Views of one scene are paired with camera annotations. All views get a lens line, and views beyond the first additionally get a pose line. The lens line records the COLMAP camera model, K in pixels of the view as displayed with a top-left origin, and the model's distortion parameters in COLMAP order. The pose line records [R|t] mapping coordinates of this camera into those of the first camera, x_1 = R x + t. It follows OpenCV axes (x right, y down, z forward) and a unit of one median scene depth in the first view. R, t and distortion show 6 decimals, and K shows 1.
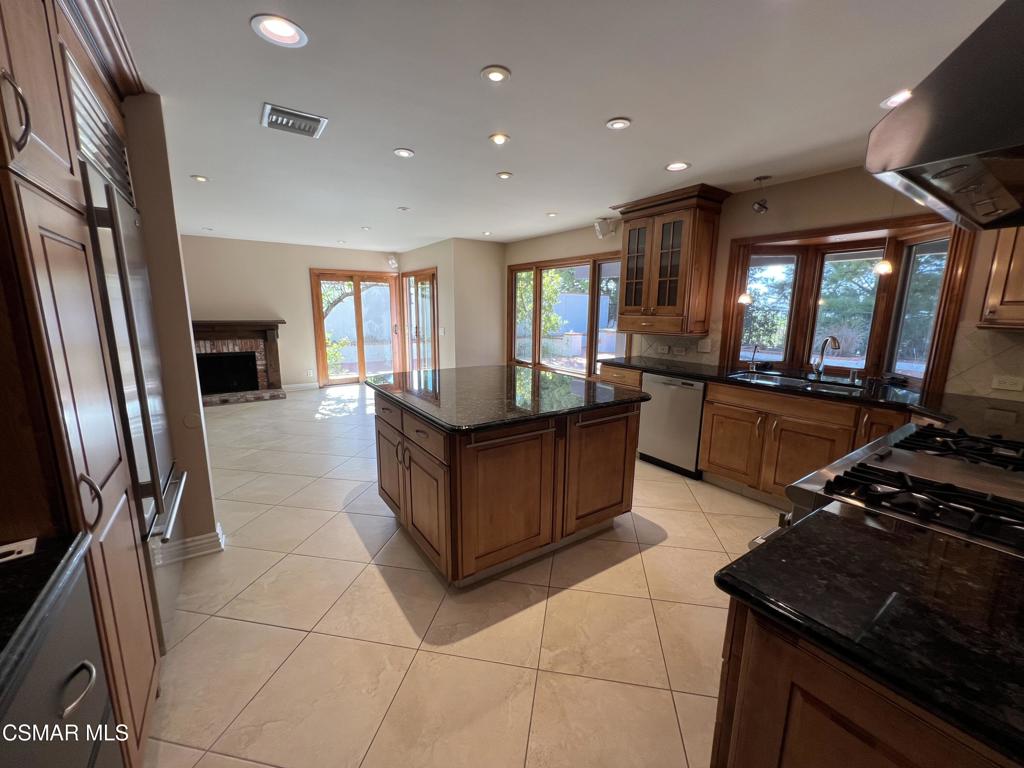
lens RADIAL K [[409.9, 0, 512.0], [0, 409.9, 384.0], [0, 0, 1]] dist [-0.002592, 0.000060]
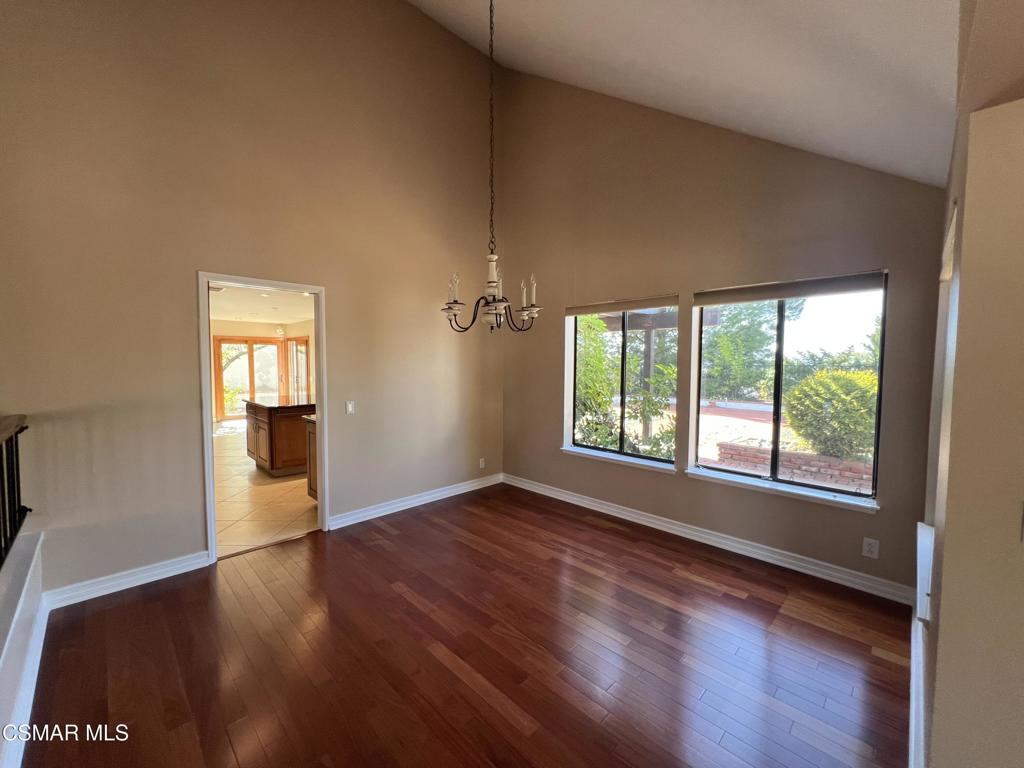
lens RADIAL K [[409.9, 0, 512.0], [0, 409.9, 384.0], [0, 0, 1]] dist [-0.002592, 0.000060]
pose [[0.983070, -0.016076, 0.182523, 0.249340], [0.039085, 0.991615, -0.123173, 0.092916], [-0.179012, 0.128222, 0.975456, -0.520631]]
